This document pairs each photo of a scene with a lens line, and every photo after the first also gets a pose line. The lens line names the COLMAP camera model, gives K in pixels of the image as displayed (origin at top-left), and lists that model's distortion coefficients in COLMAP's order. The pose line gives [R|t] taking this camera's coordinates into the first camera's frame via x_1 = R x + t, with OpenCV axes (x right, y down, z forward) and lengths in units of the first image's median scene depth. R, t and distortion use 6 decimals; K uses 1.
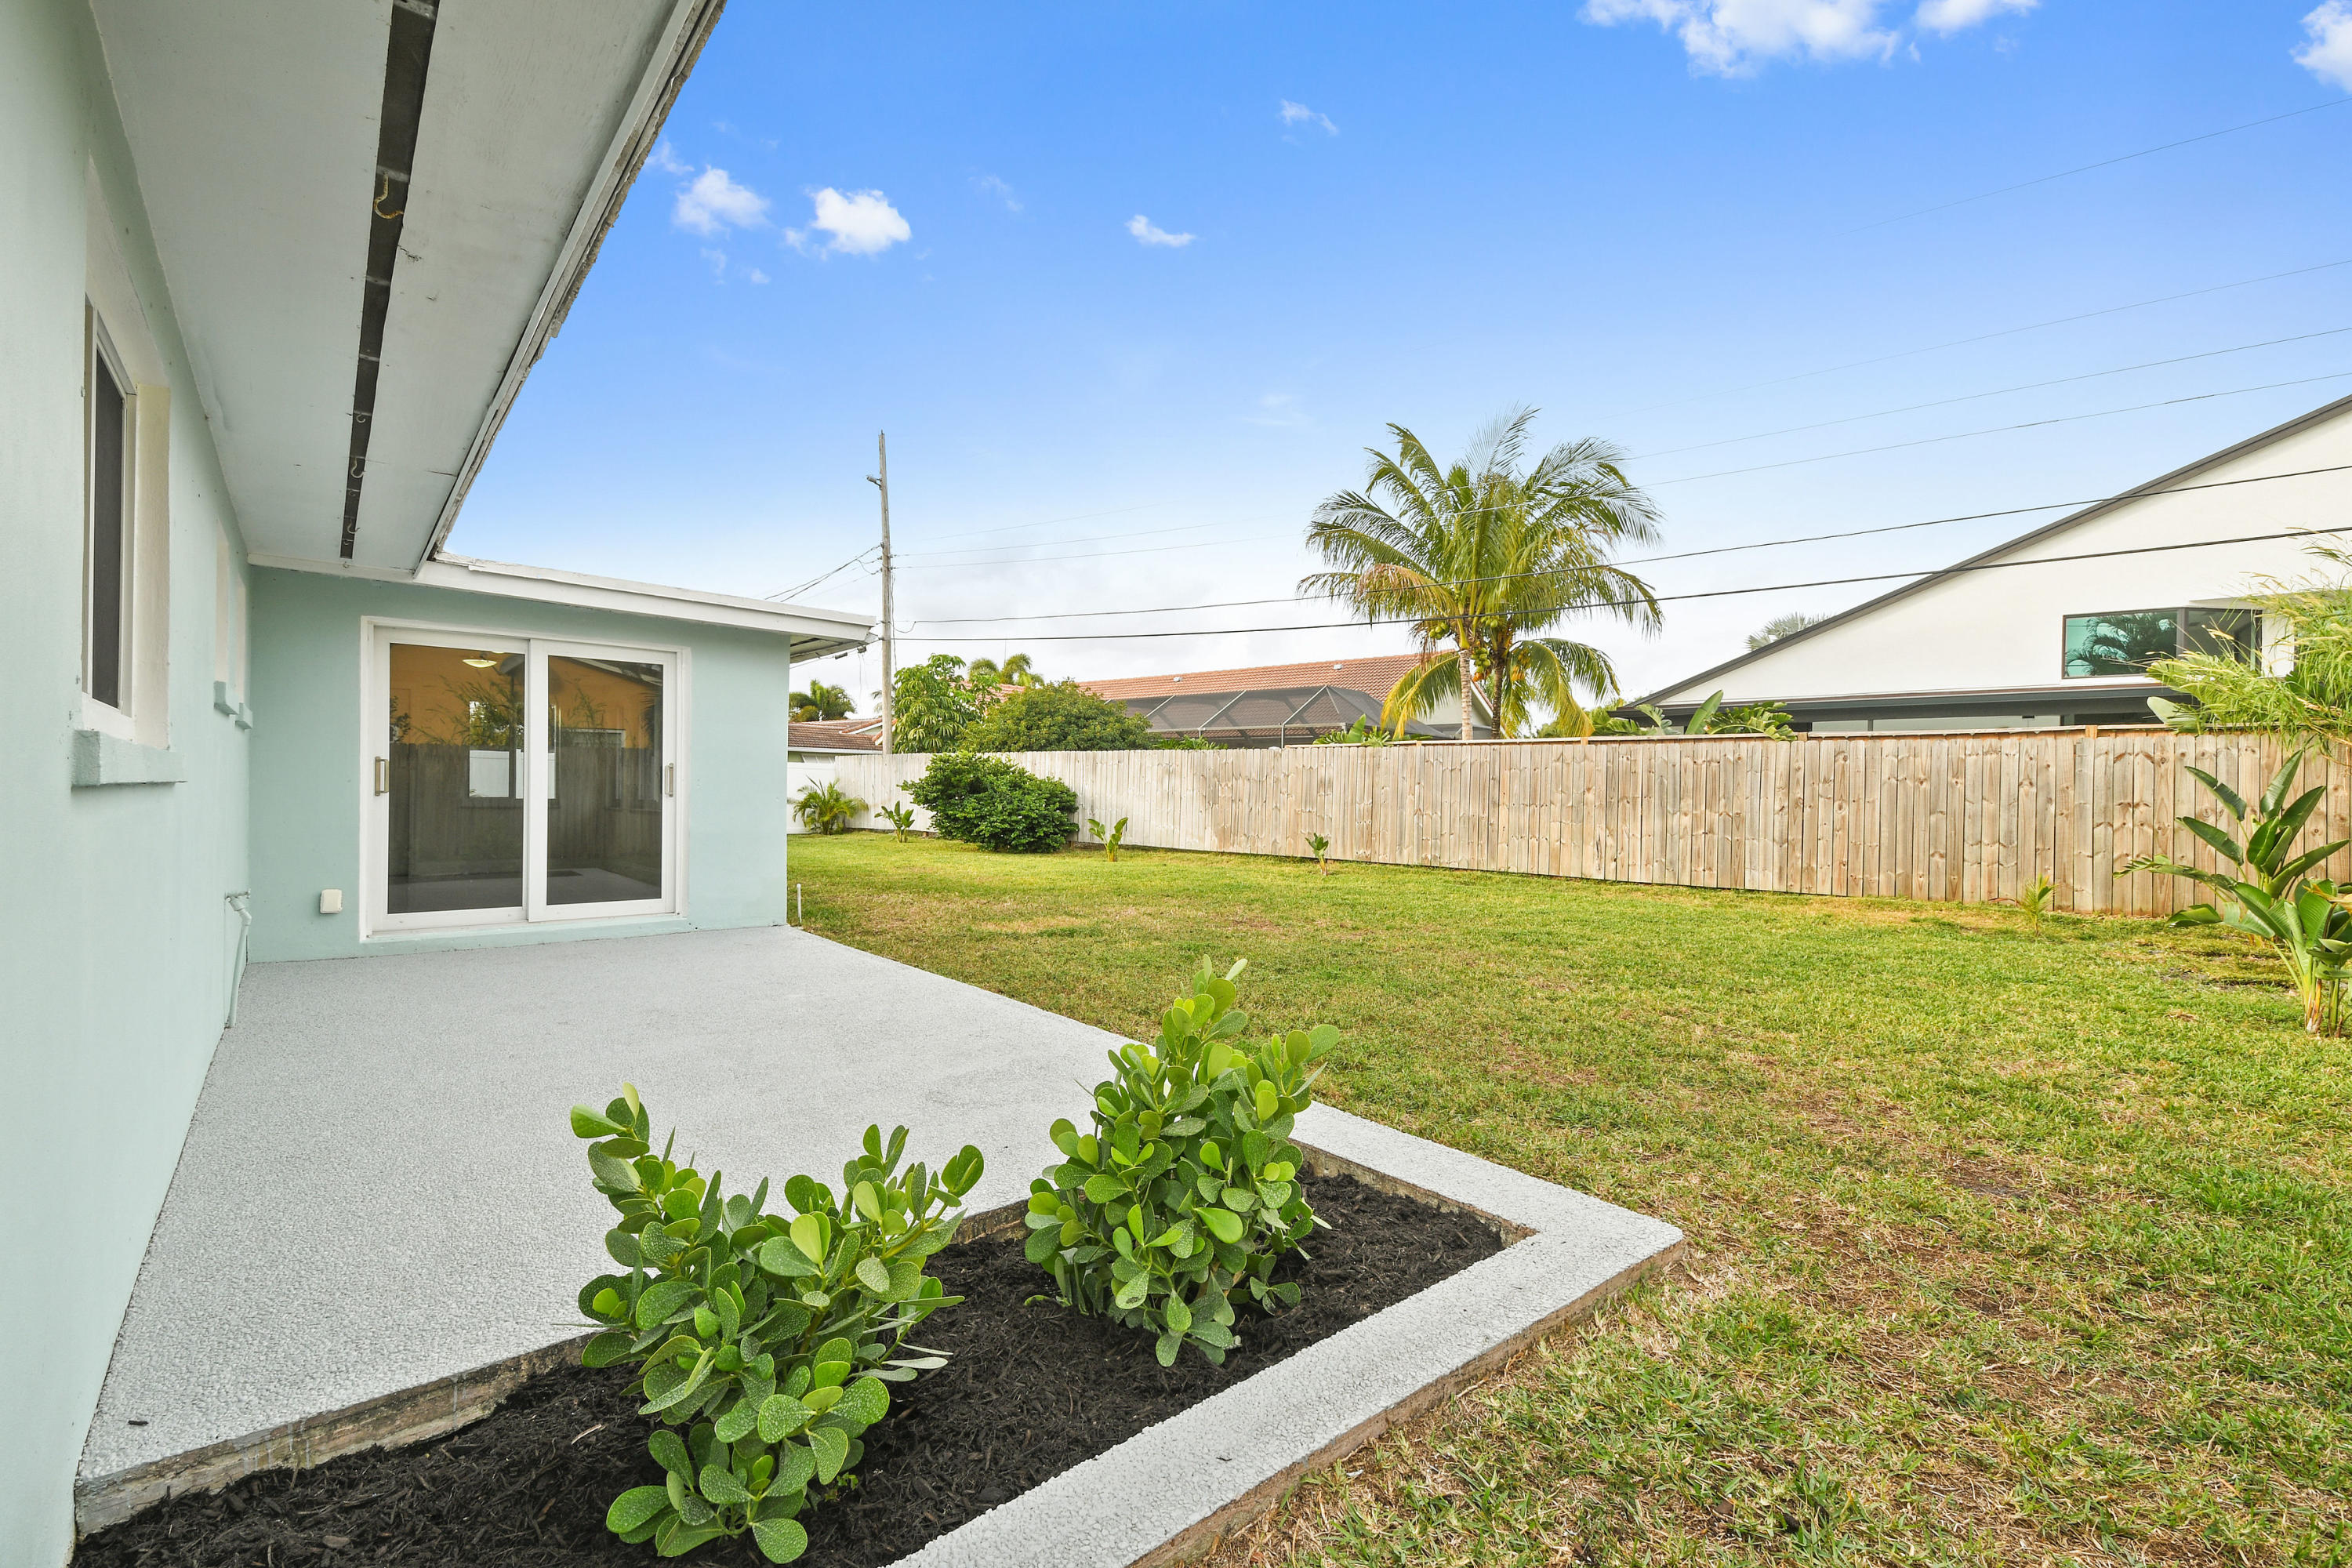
lens RADIAL K [[1030.8, 0, 1168.8], [0, 1030.8, 788.6], [0, 0, 1]] dist [0.068909, -0.029785]
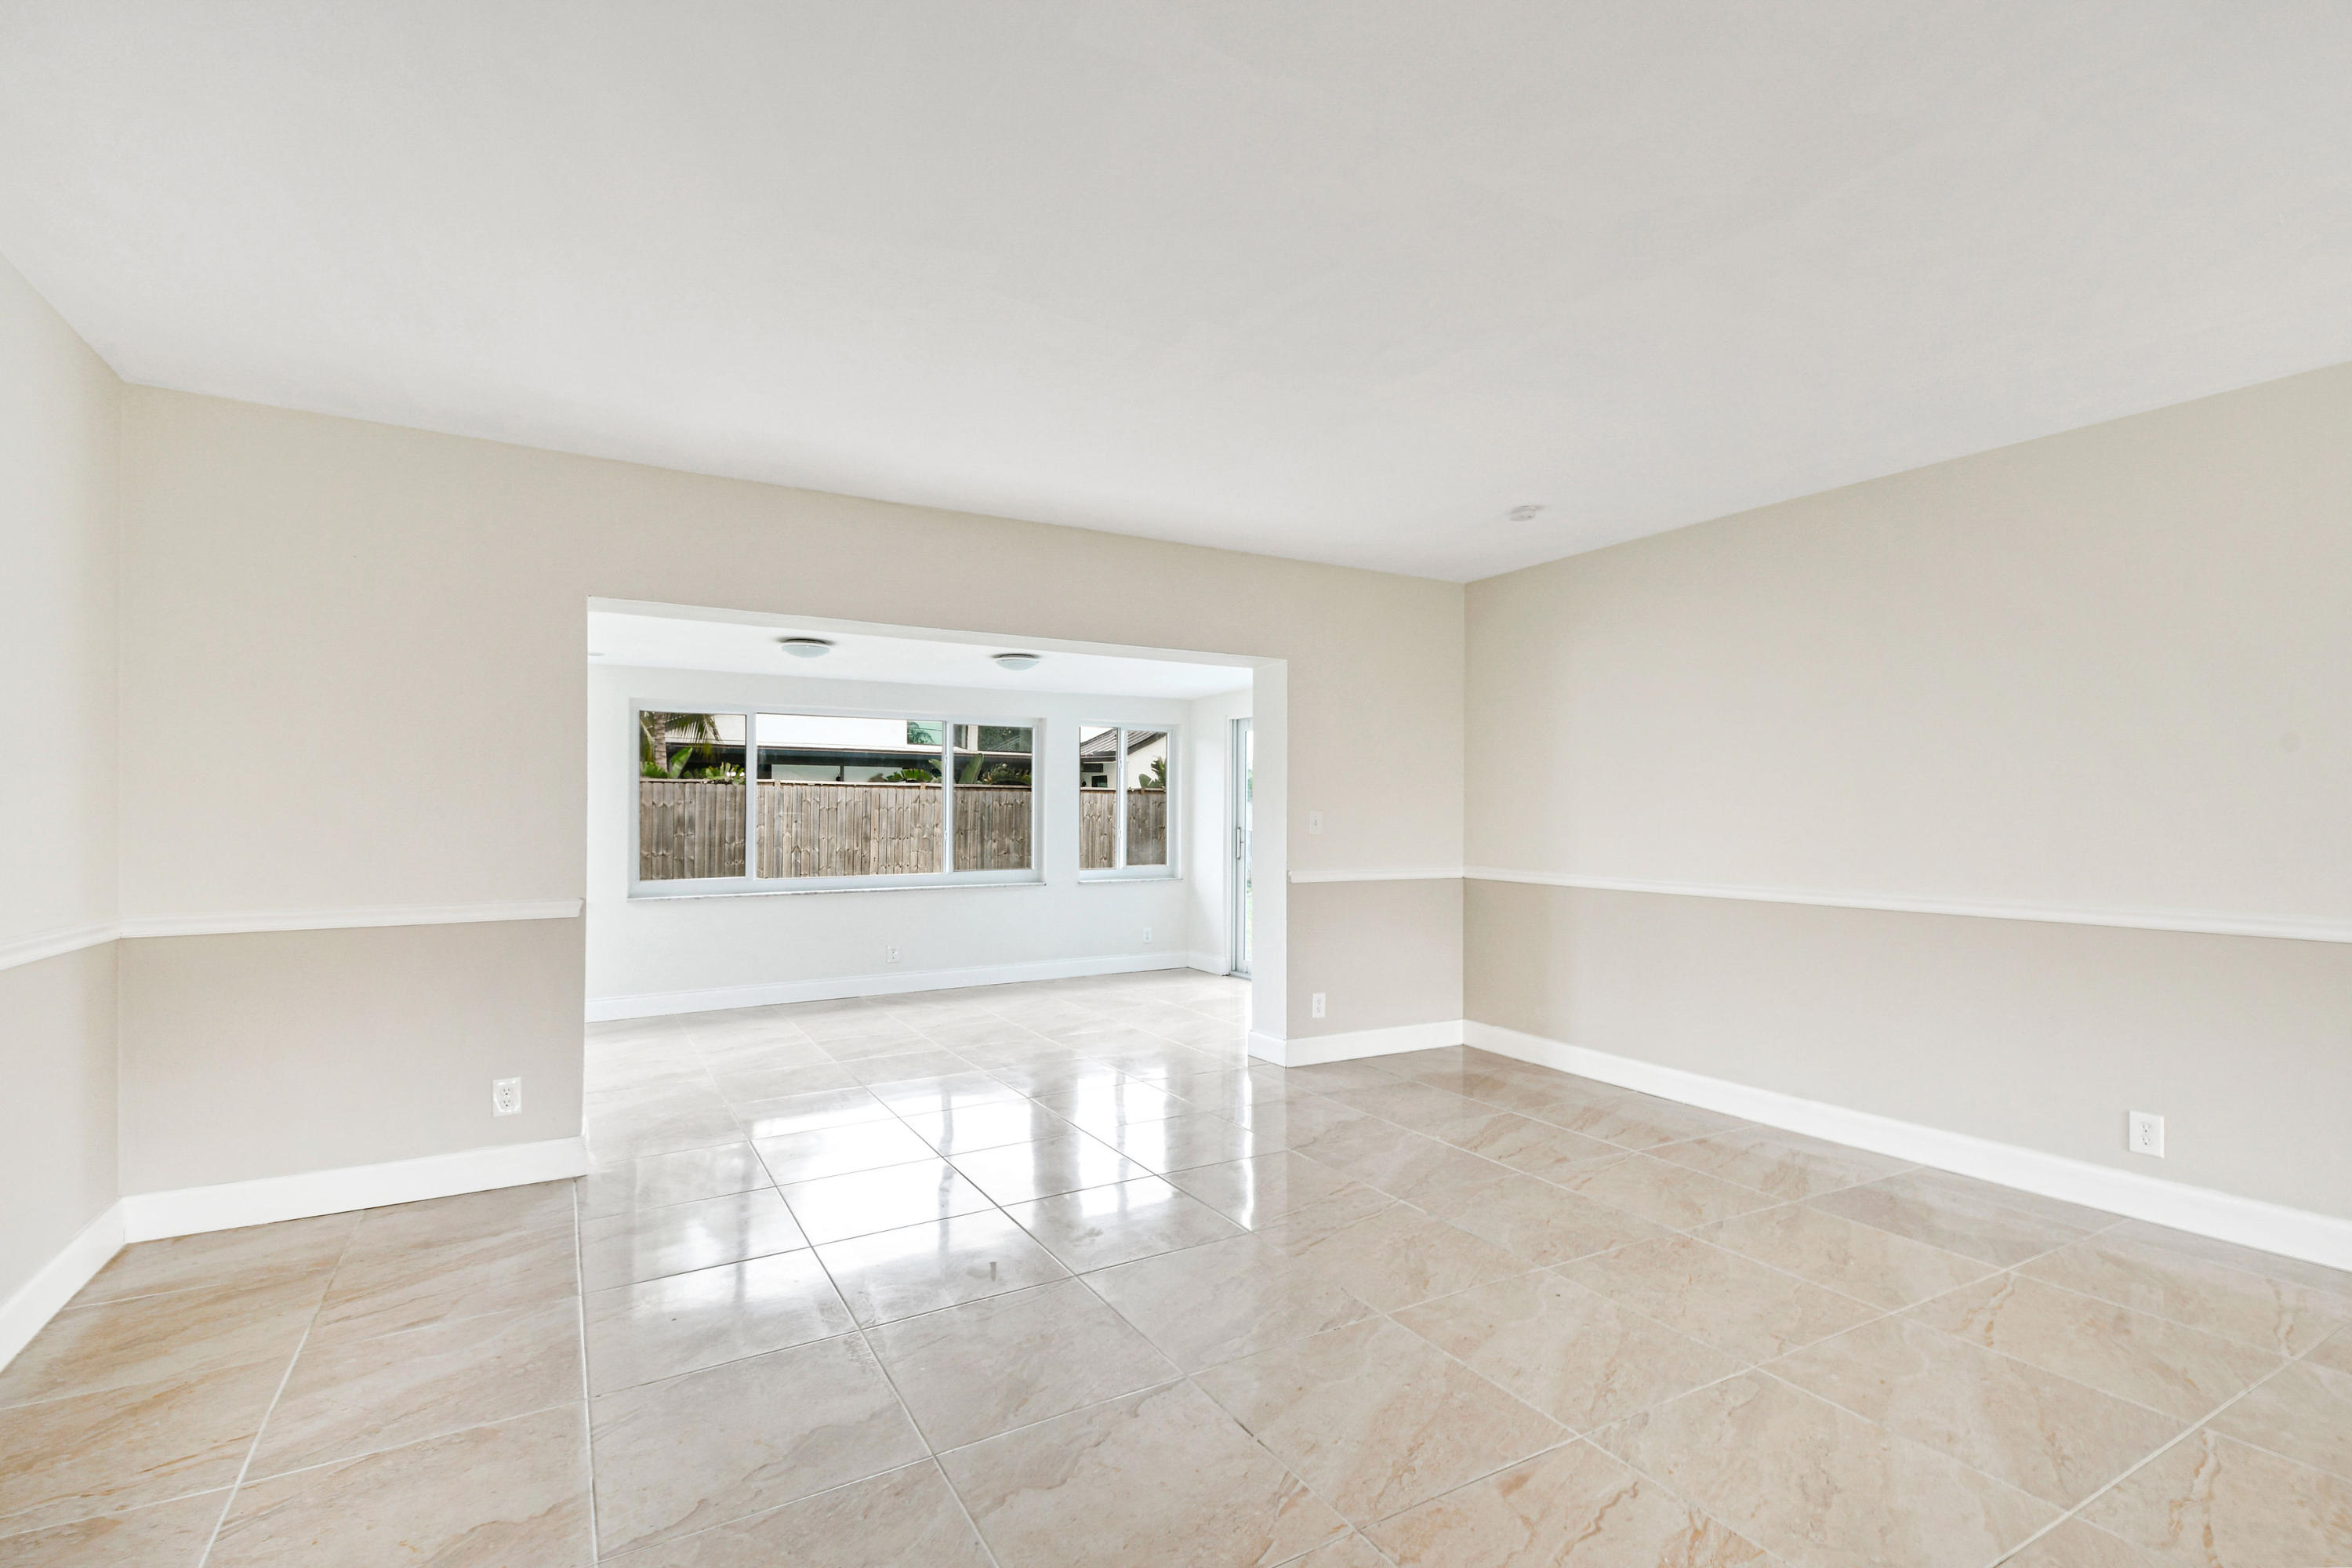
lens RADIAL K [[1030.8, 0, 1168.8], [0, 1030.8, 788.6], [0, 0, 1]] dist [0.068909, -0.029785]
pose [[0.150013, 0.015506, 0.988562, -0.793108], [0.004192, 0.999858, -0.016320, -0.021078], [-0.988675, 0.006592, 0.149927, 0.505825]]
